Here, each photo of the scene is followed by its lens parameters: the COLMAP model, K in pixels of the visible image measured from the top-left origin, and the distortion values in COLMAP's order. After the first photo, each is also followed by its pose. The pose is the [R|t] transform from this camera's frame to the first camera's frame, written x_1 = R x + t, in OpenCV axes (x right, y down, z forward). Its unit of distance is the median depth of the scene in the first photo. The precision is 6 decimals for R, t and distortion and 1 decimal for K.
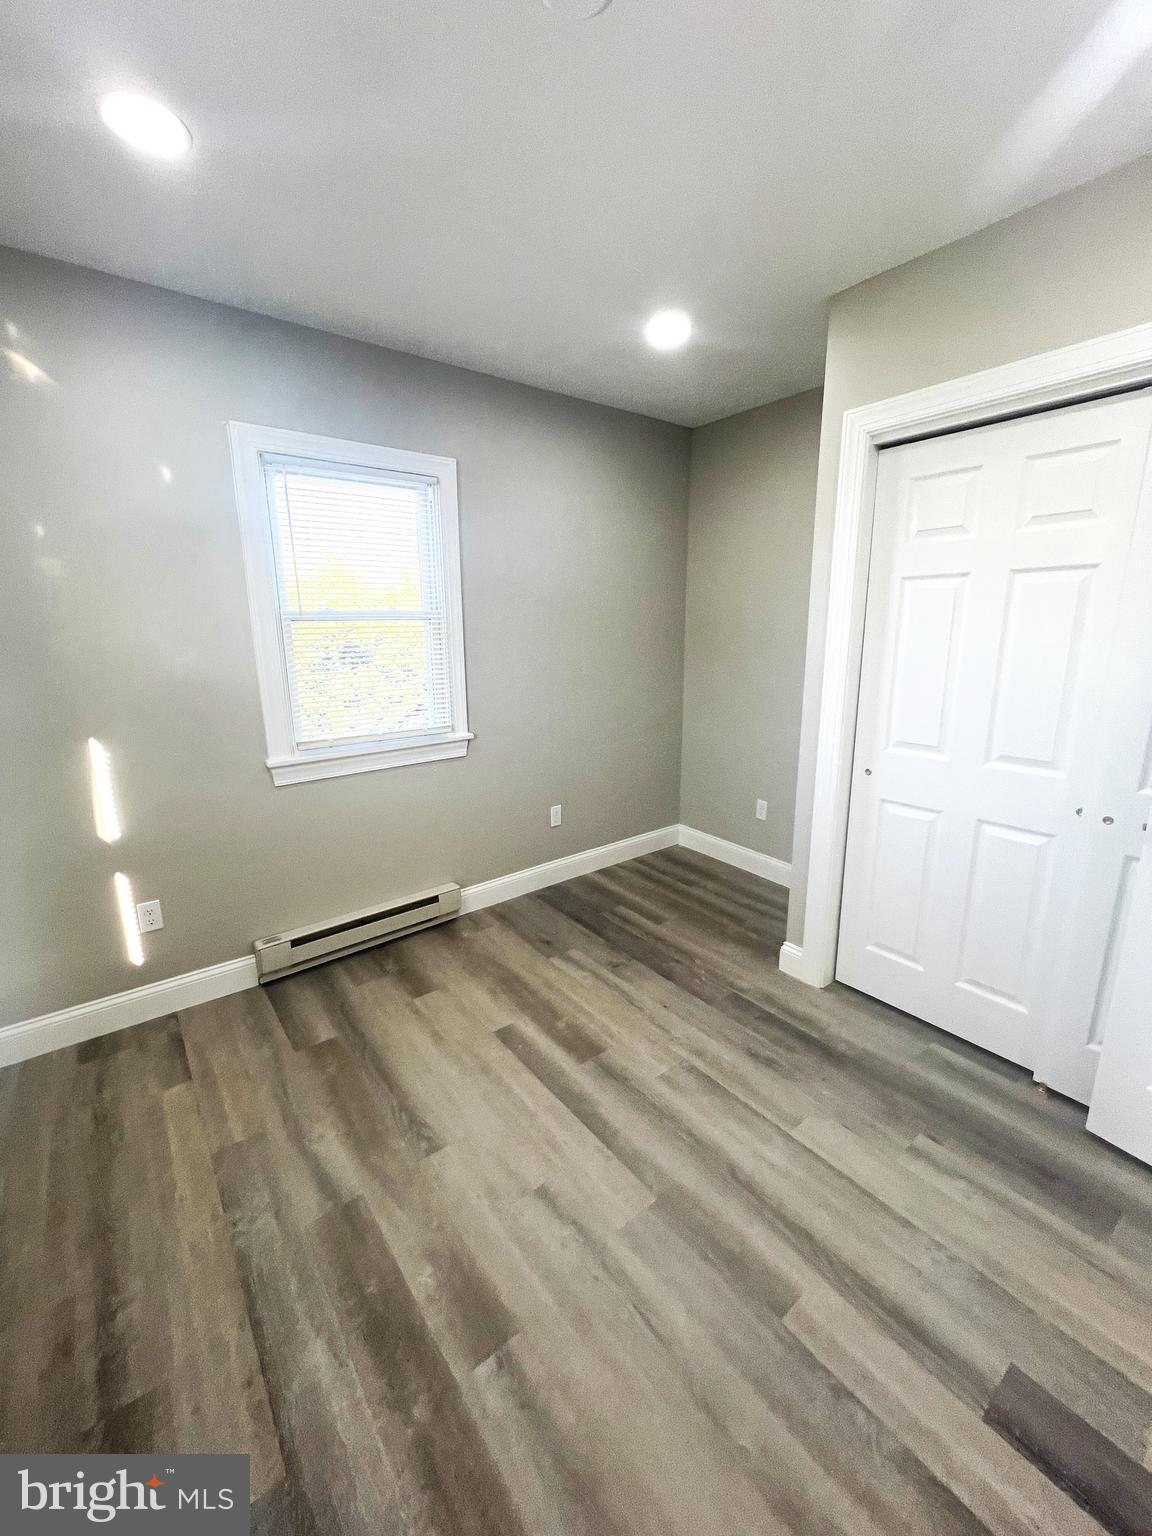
lens RADIAL K [[618.0, 0, 578.3], [0, 618.0, 762.8], [0, 0, 1]] dist [-0.001493, 0.000270]
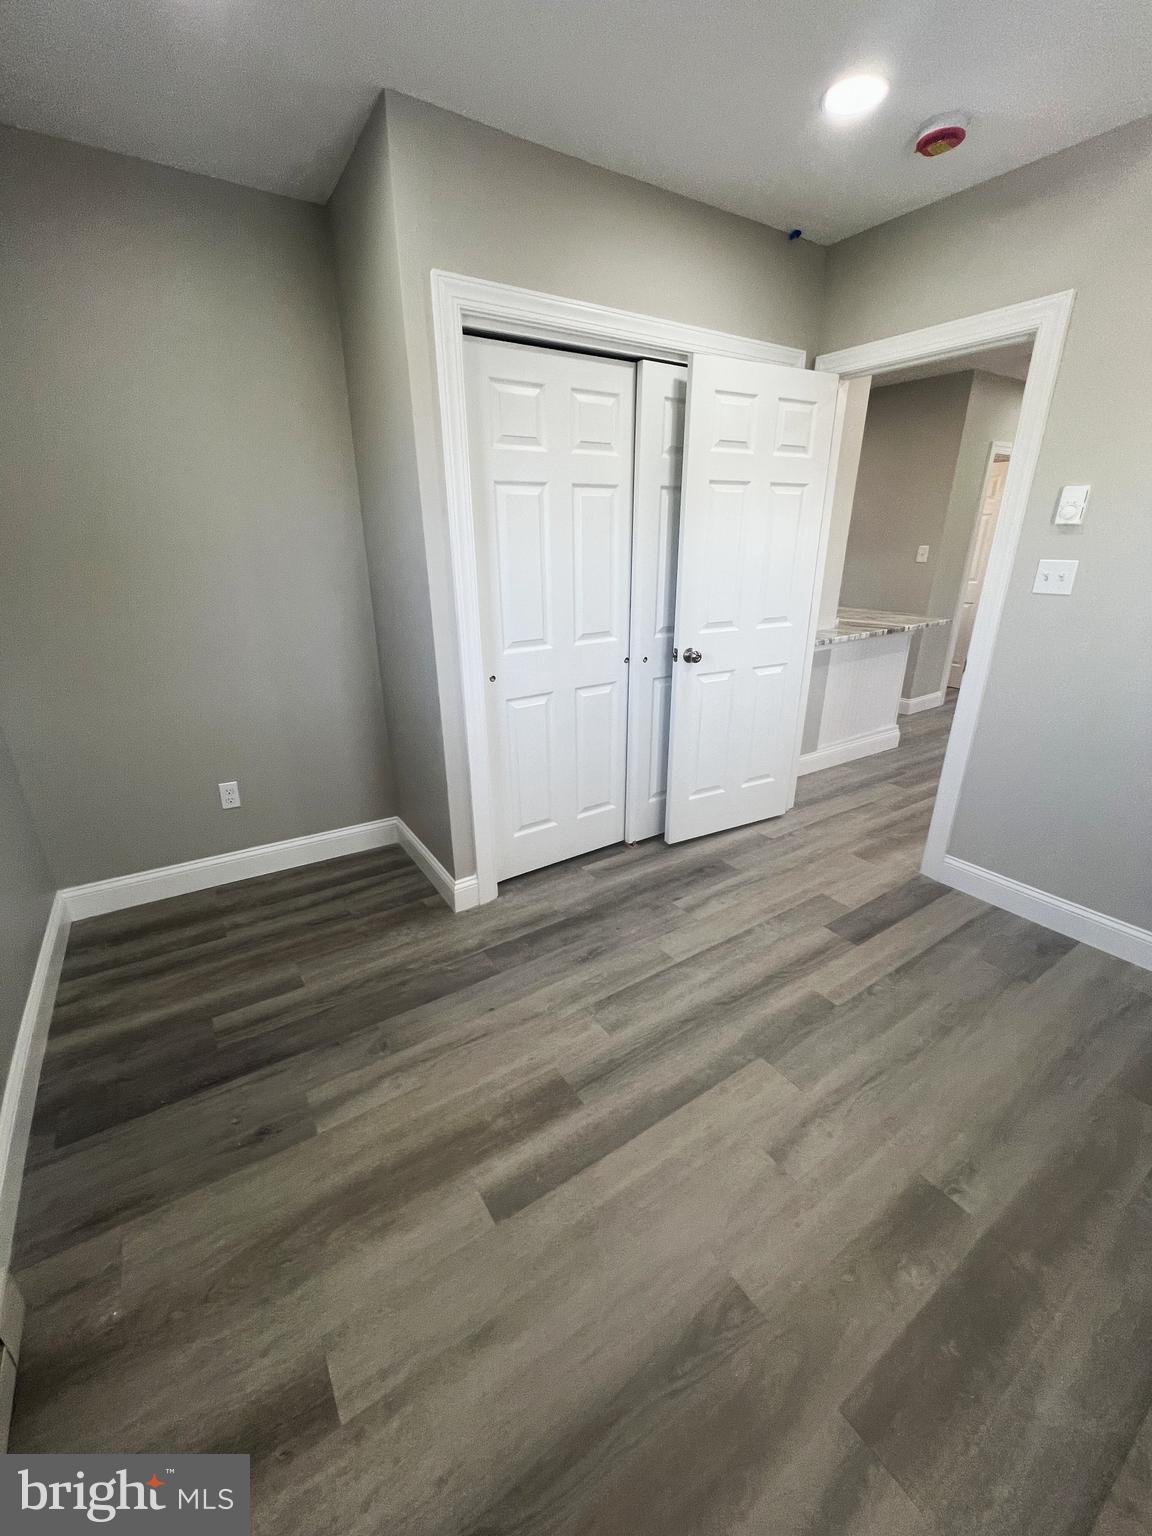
lens RADIAL K [[618.0, 0, 578.3], [0, 618.0, 762.8], [0, 0, 1]] dist [-0.001493, 0.000270]
pose [[0.078018, -0.334635, 0.939113, -0.587684], [0.227903, 0.923027, 0.309970, -0.156298], [-0.970553, 0.189843, 0.148277, 0.808421]]
